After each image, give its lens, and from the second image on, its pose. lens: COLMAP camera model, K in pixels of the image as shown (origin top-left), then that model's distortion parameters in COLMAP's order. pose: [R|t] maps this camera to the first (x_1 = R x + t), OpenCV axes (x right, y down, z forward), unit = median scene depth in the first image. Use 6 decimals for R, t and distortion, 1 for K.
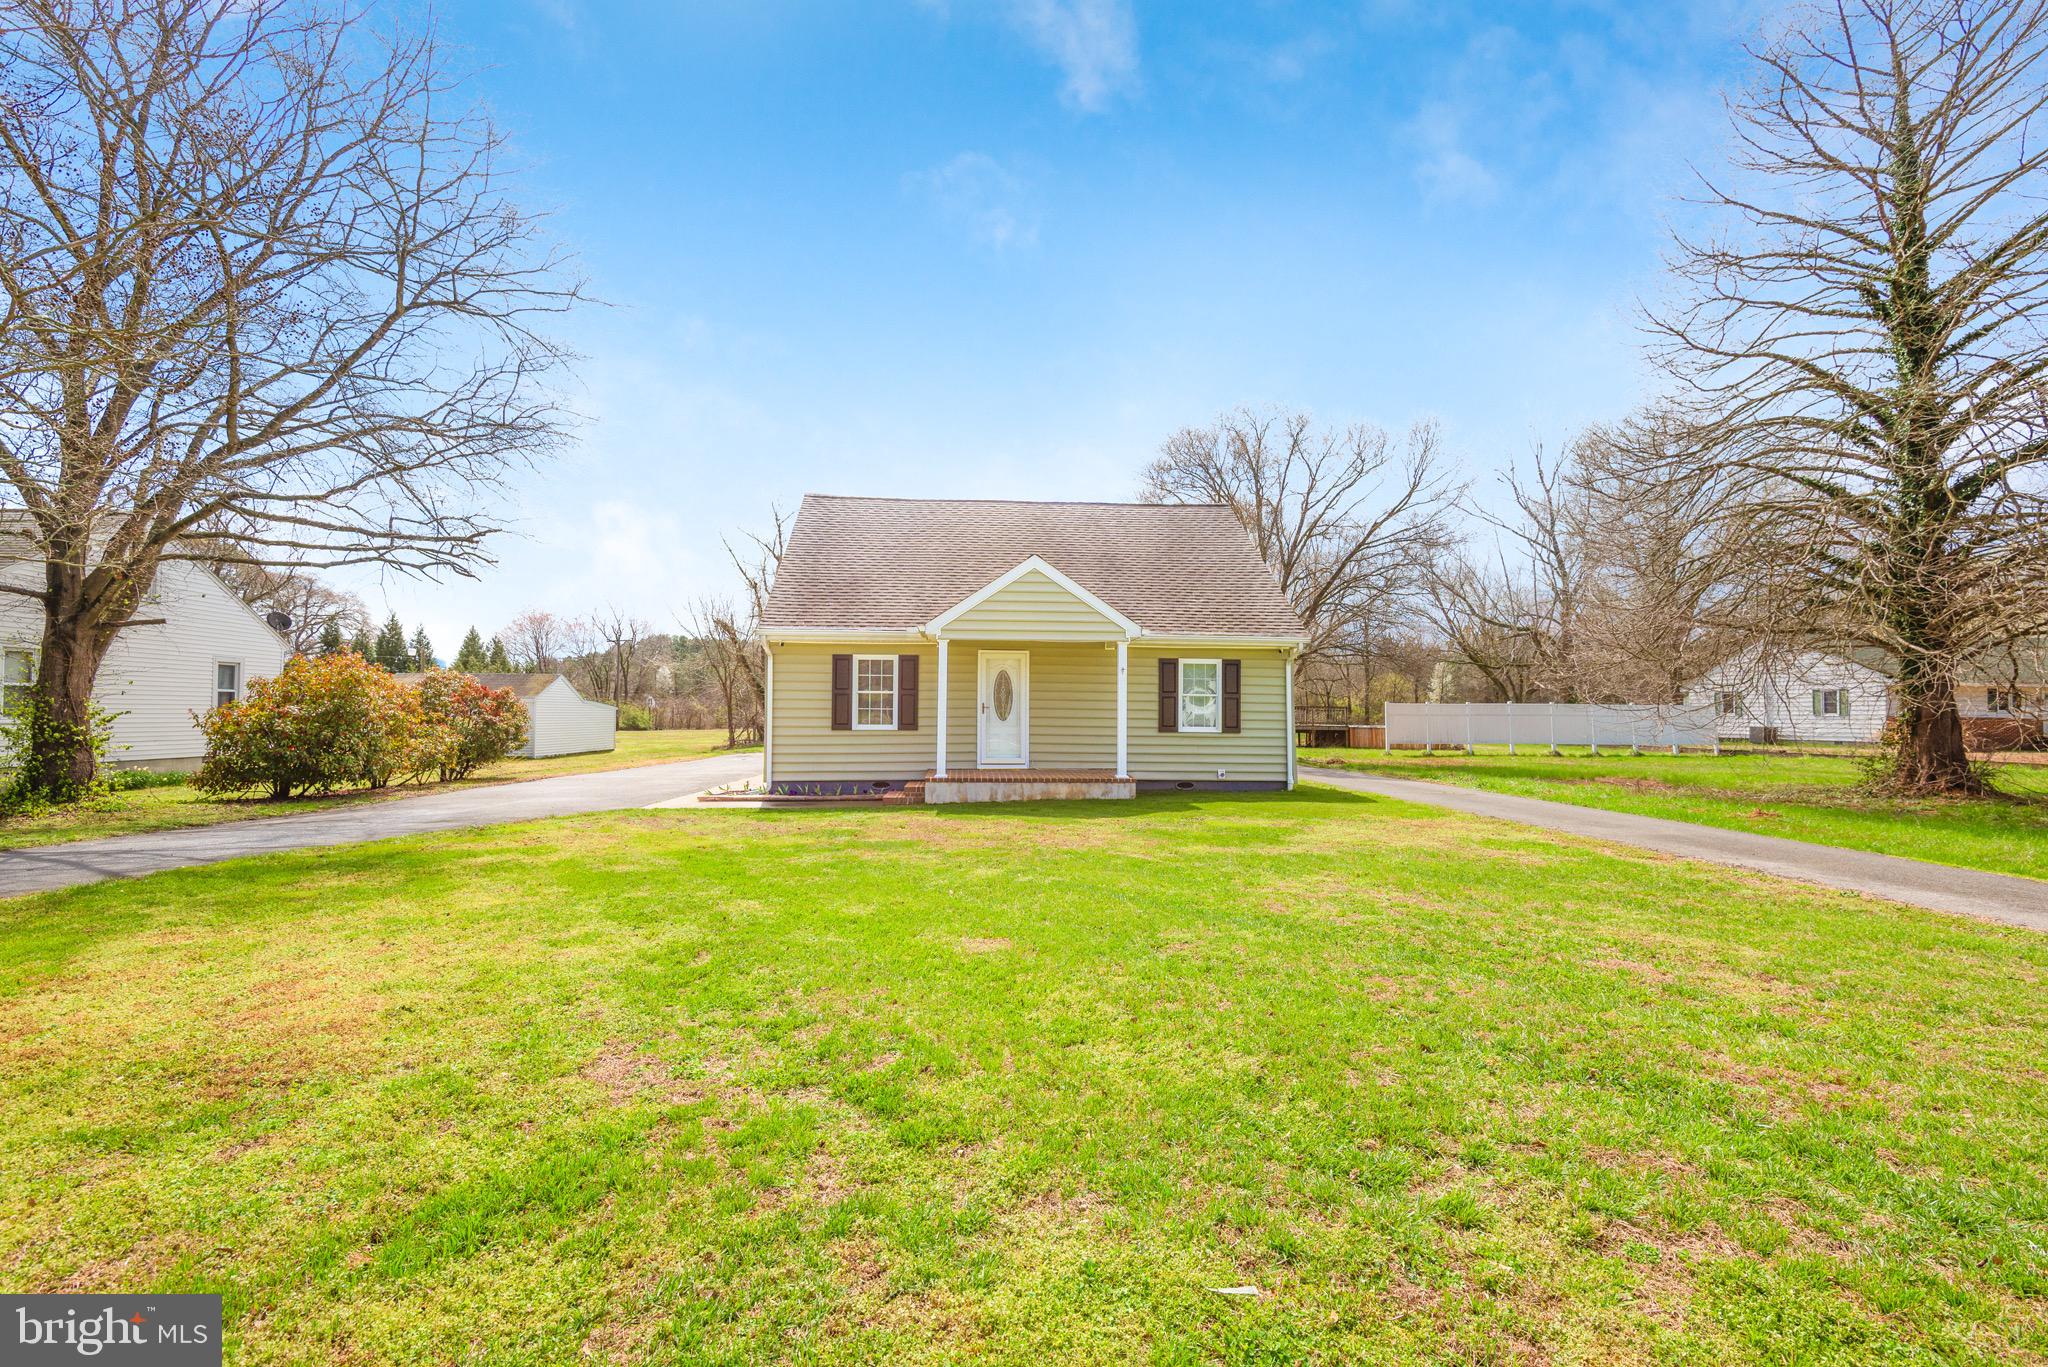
lens RADIAL K [[939.5, 0, 1035.0], [0, 939.5, 680.2], [0, 0, 1]] dist [0.016969, -0.000660]
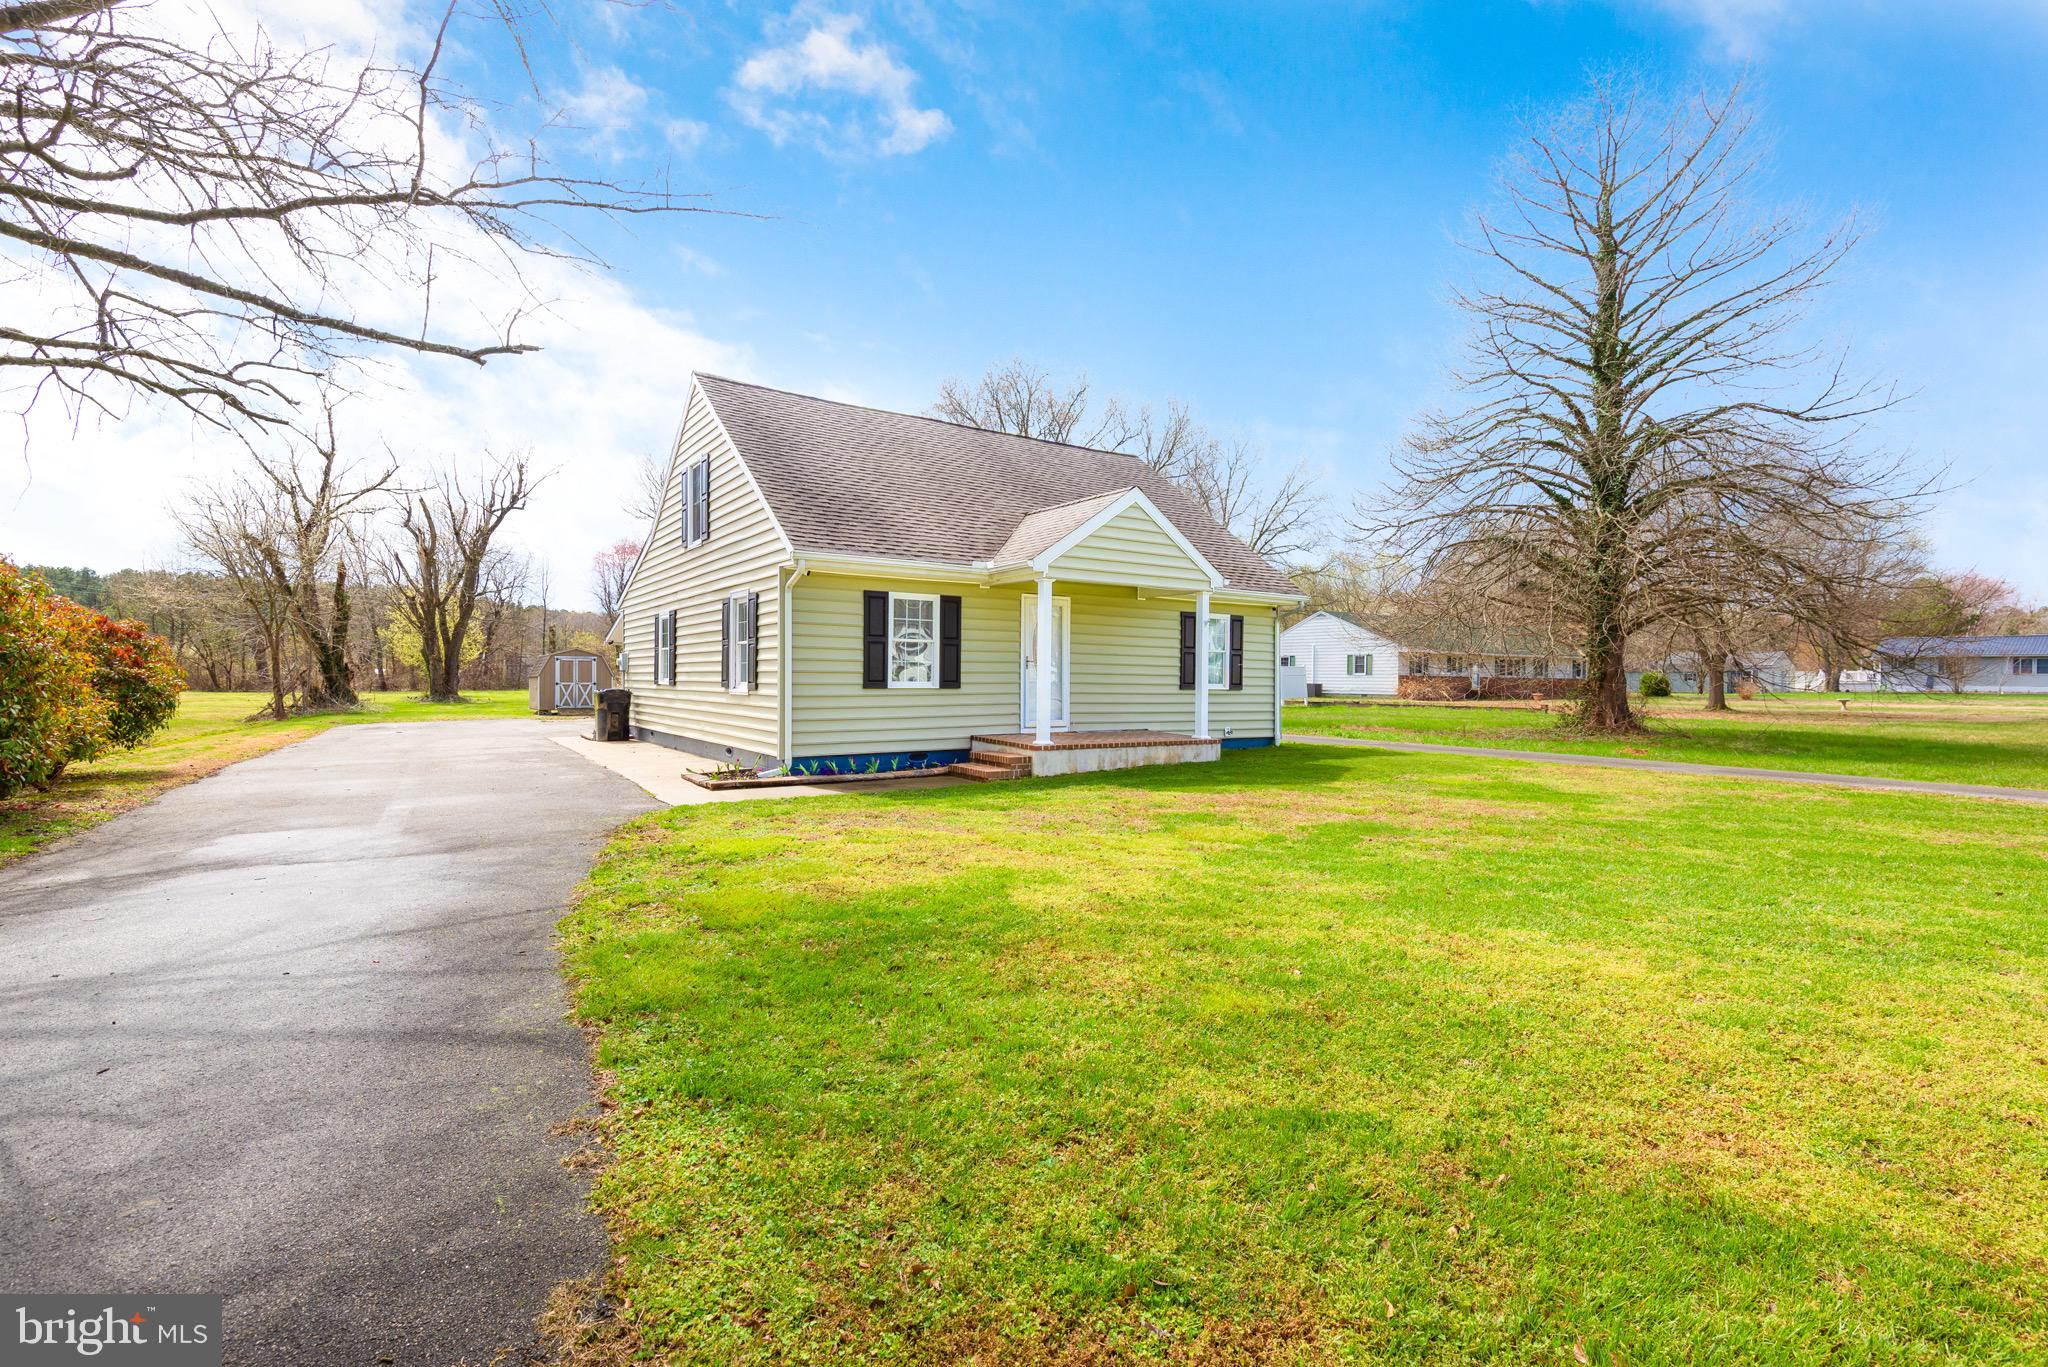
lens RADIAL K [[939.5, 0, 1036.6], [0, 939.5, 685.4], [0, 0, 1]] dist [0.016969, -0.000660]
pose [[0.869194, -0.002232, 0.494466, -0.469788], [-0.022099, 0.998815, 0.043355, 0.013612], [-0.493977, -0.048611, 0.868115, 0.257946]]
